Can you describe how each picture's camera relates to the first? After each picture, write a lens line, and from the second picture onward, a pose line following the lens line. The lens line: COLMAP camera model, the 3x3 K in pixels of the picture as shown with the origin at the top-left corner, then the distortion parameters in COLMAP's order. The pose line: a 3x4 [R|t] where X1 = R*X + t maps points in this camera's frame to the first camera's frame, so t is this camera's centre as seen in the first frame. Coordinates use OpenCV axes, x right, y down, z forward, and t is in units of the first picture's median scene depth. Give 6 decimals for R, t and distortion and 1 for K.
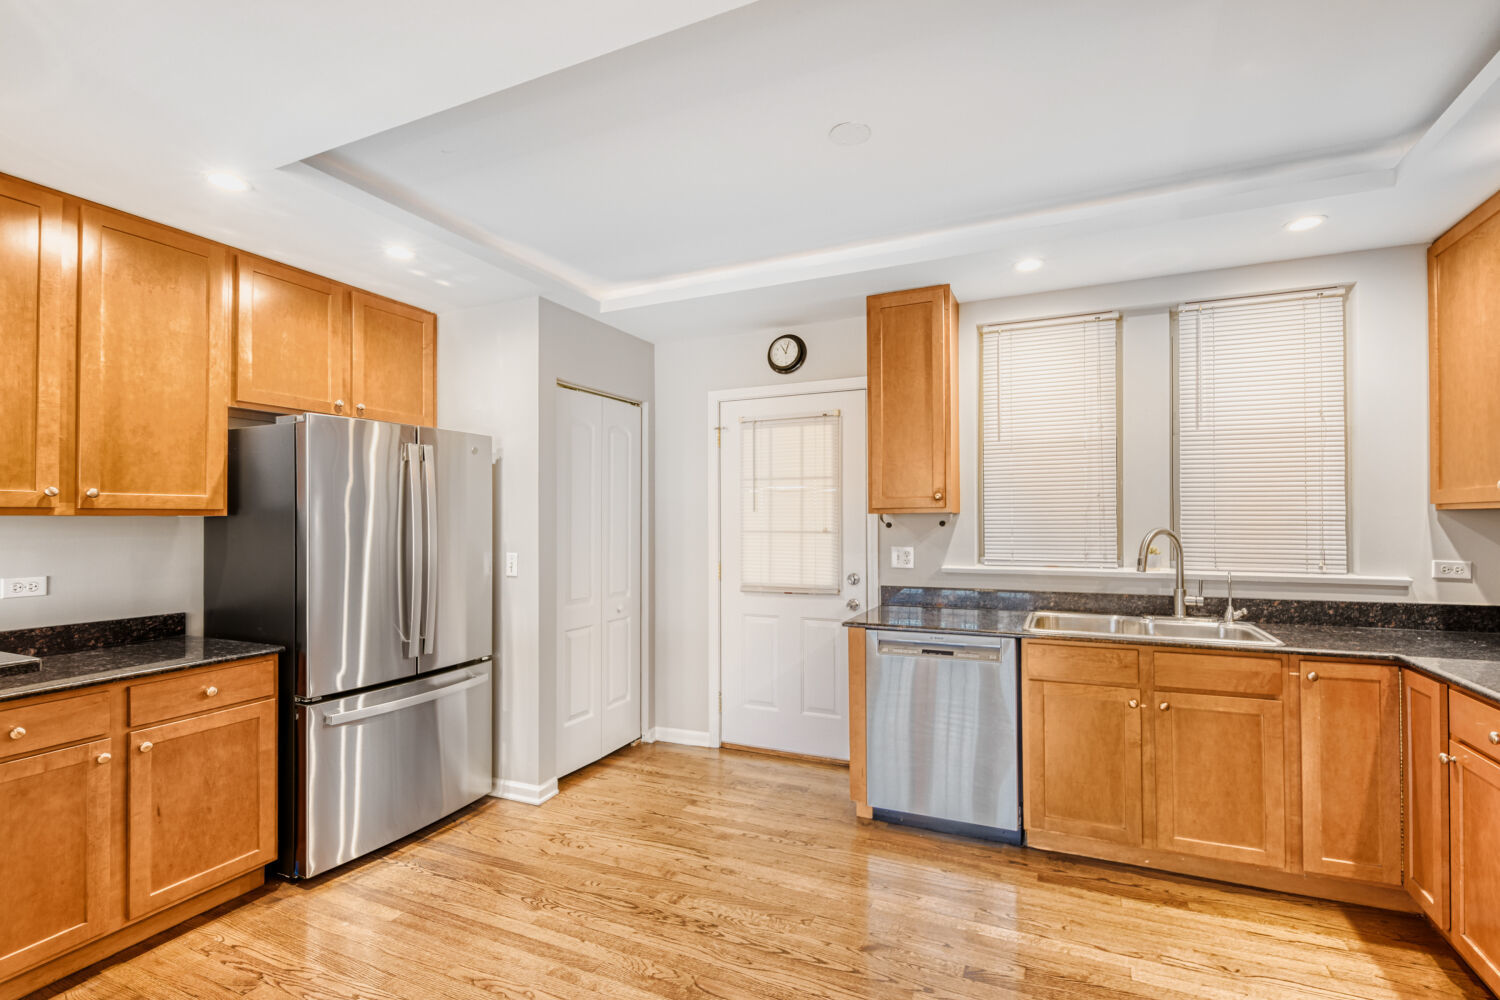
lens RADIAL K [[649.4, 0, 790.5], [0, 649.4, 517.6], [0, 0, 1]] dist [0.001600, -0.000148]
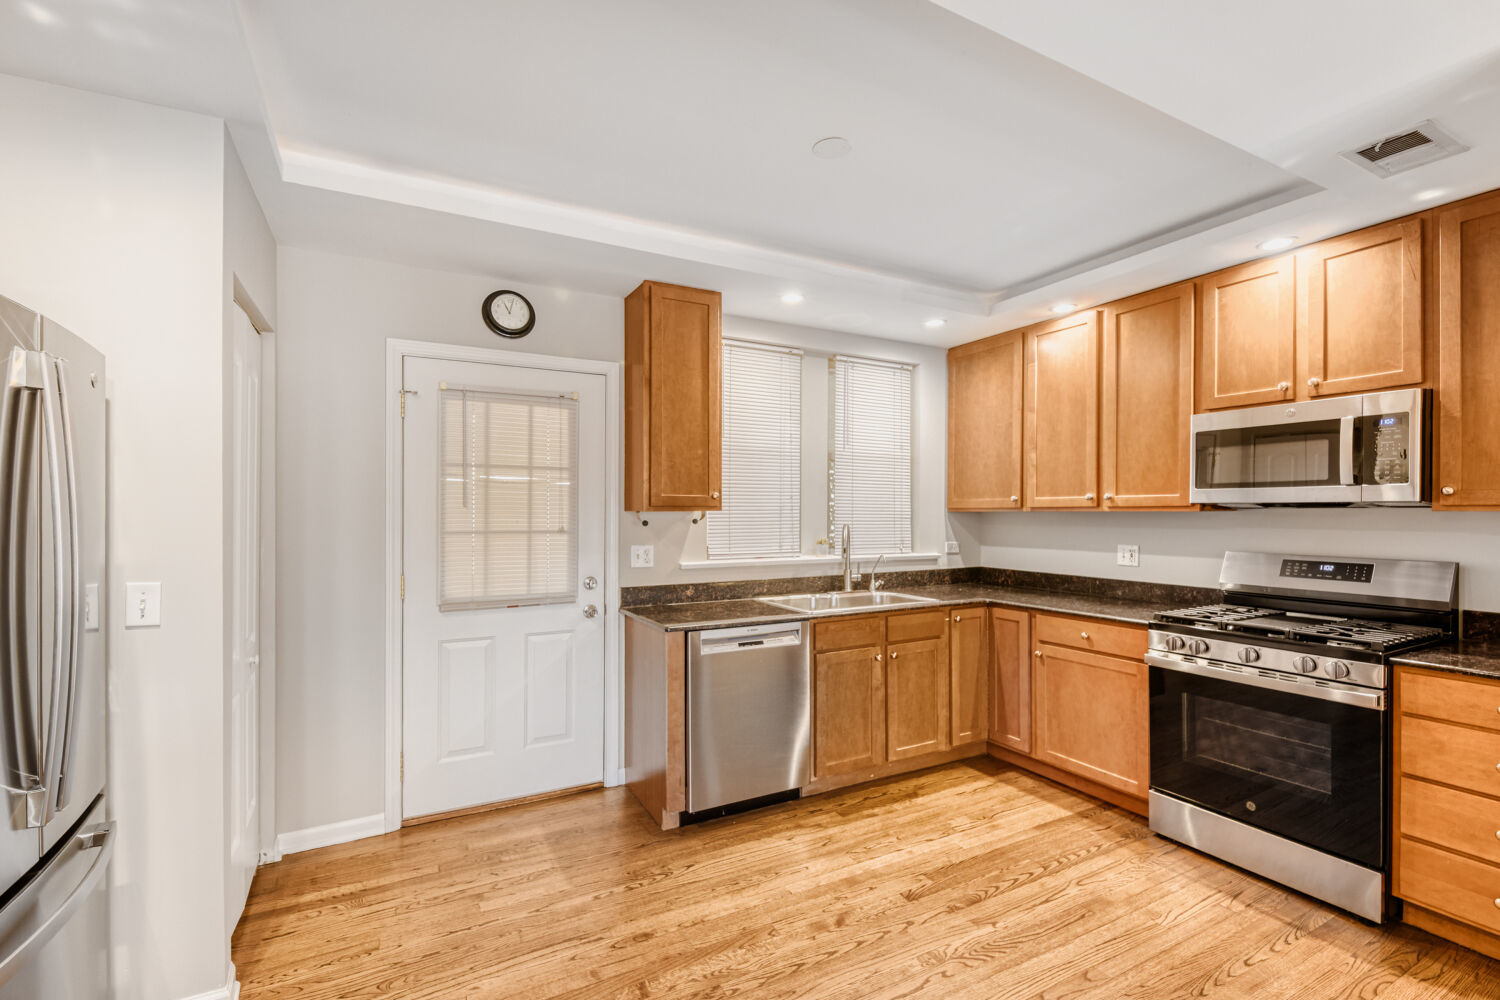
lens RADIAL K [[661.9, 0, 720.3], [0, 661.9, 515.8], [0, 0, 1]] dist [0.014017, -0.000360]
pose [[0.642919, 0.002096, 0.765932, -0.646971], [-0.005209, 0.999985, 0.001637, -0.001498], [-0.765917, -0.005042, 0.642920, 0.348750]]
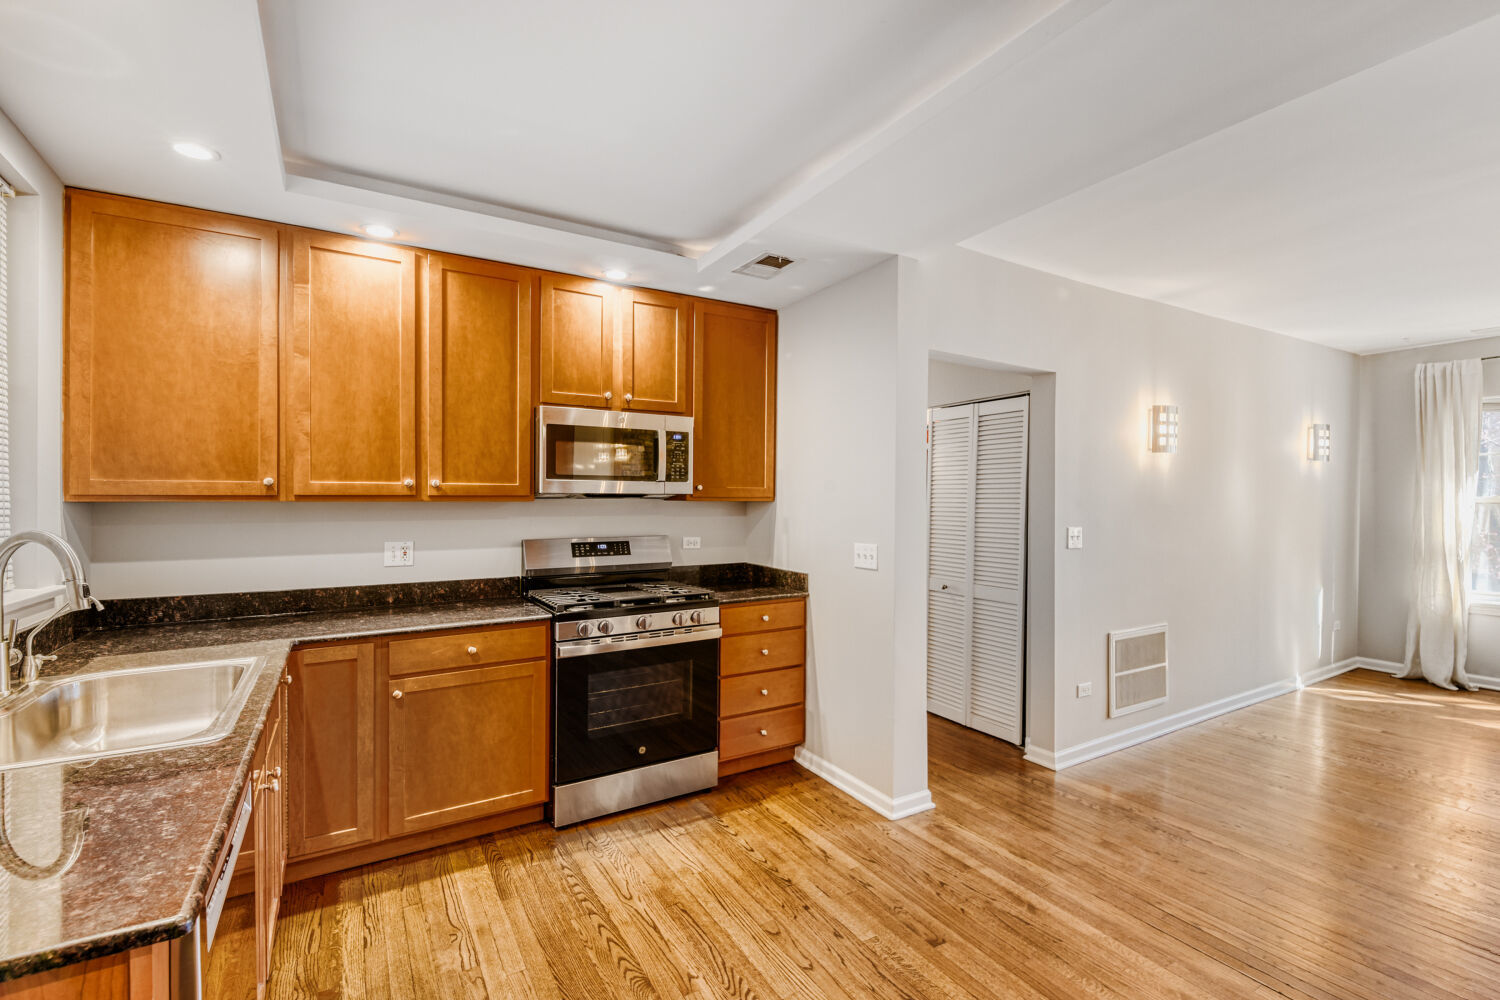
lens RADIAL K [[668.3, 0, 814.9], [0, 668.3, 511.3], [0, 0, 1]] dist [0.002438, 0.000227]
pose [[-0.830533, 0.002449, 0.556964, -0.300408], [0.007777, 0.999944, 0.007200, 0.001838], [-0.556915, 0.010311, -0.830506, 1.144559]]
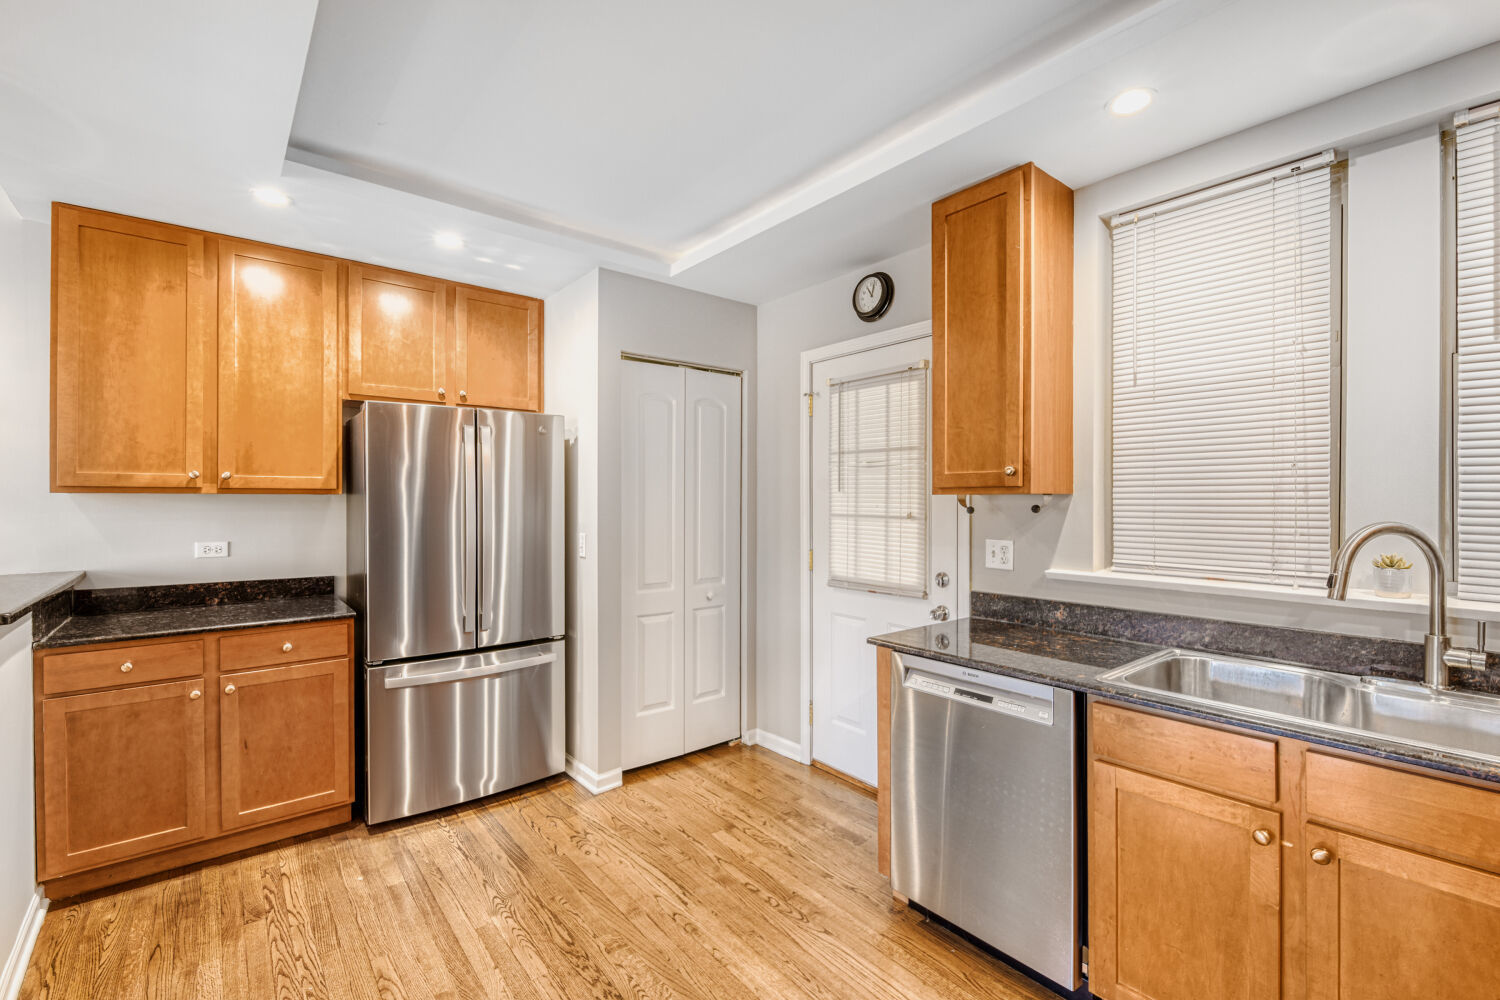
lens RADIAL K [[663.9, 0, 805.2], [0, 663.9, 500.7], [0, 0, 1]] dist [-0.000543, -0.006710]
pose [[0.903496, 0.007575, -0.428530, 0.373493], [-0.005386, 0.999966, 0.006319, -0.003360], [0.428563, -0.003401, 0.903505, 0.289456]]
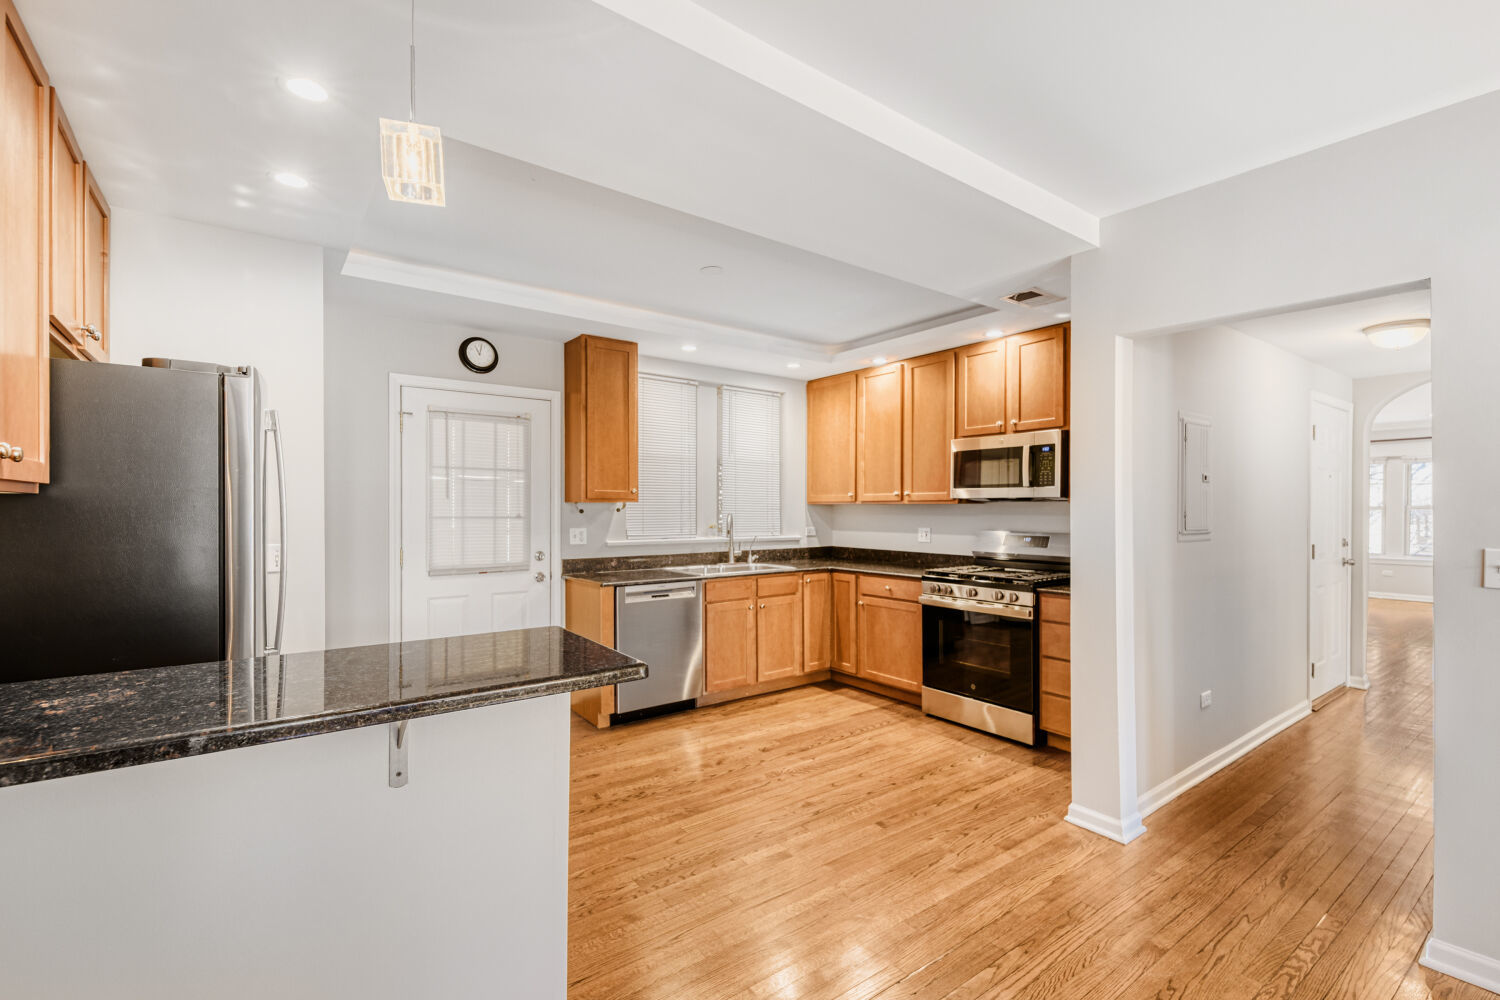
lens RADIAL K [[661.9, 0, 720.3], [0, 661.9, 515.8], [0, 0, 1]] dist [0.014017, -0.000360]
pose [[0.520558, -0.002695, 0.853822, -1.024859], [-0.006173, 0.999957, 0.006920, 0.012141], [-0.853804, -0.008873, 0.520519, 0.088767]]
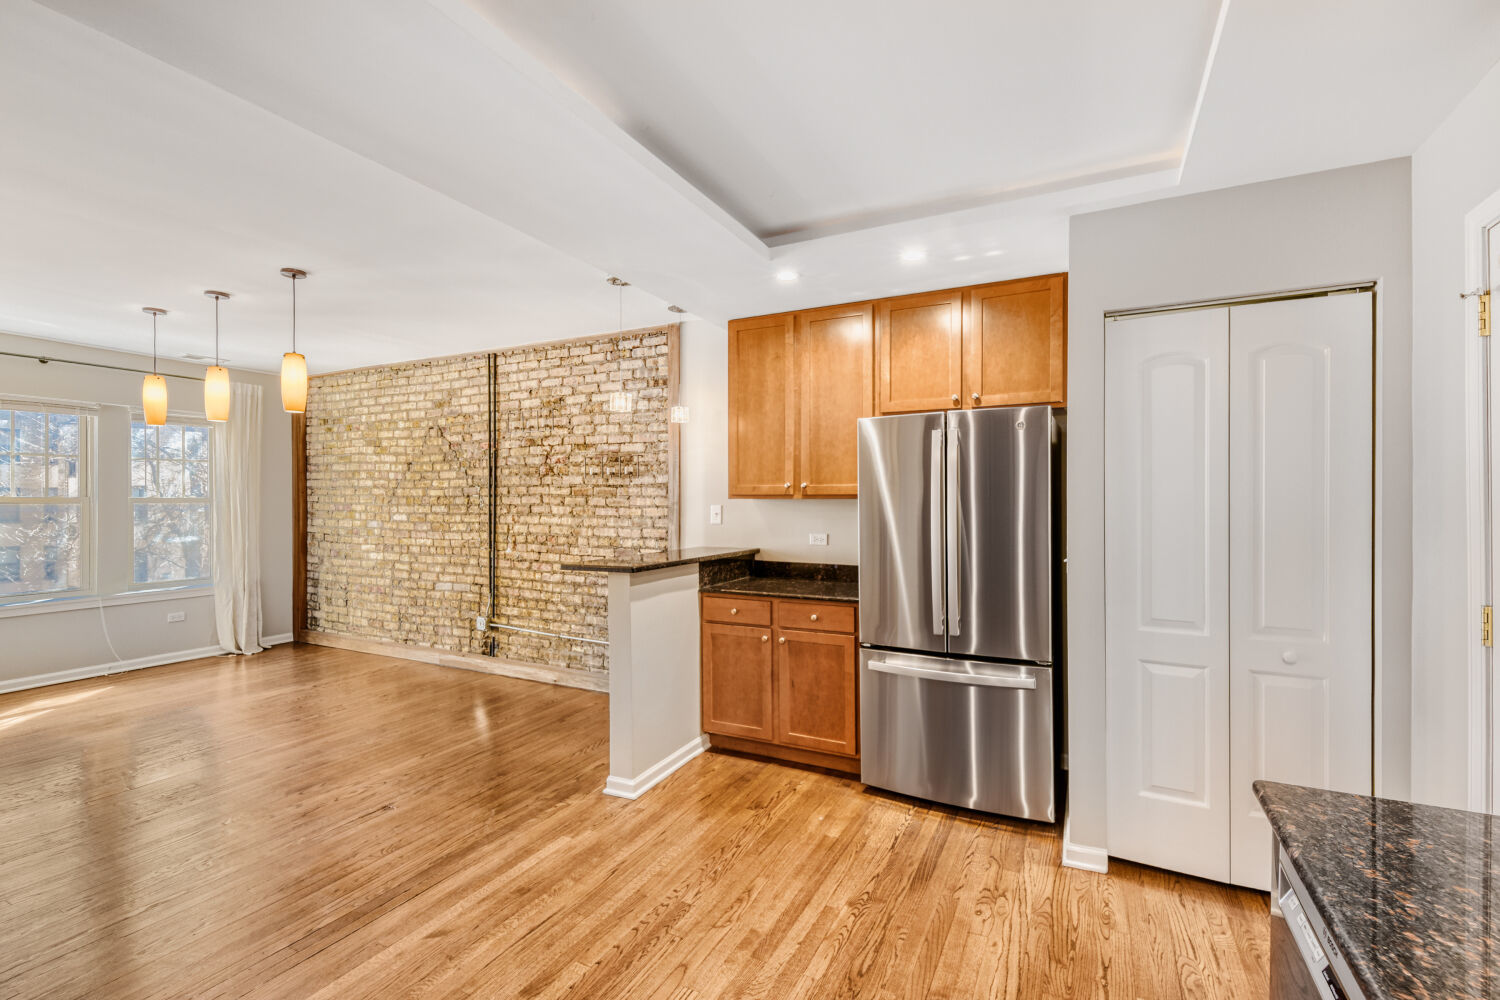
lens RADIAL K [[669.6, 0, 729.3], [0, 669.6, 502.7], [0, 0, 1]] dist [0.016438, -0.000107]
pose [[-0.094878, 0.009058, -0.995448, 0.557947], [0.003747, 0.999955, 0.008742, -0.007779], [0.995482, -0.002900, -0.094908, 0.819386]]
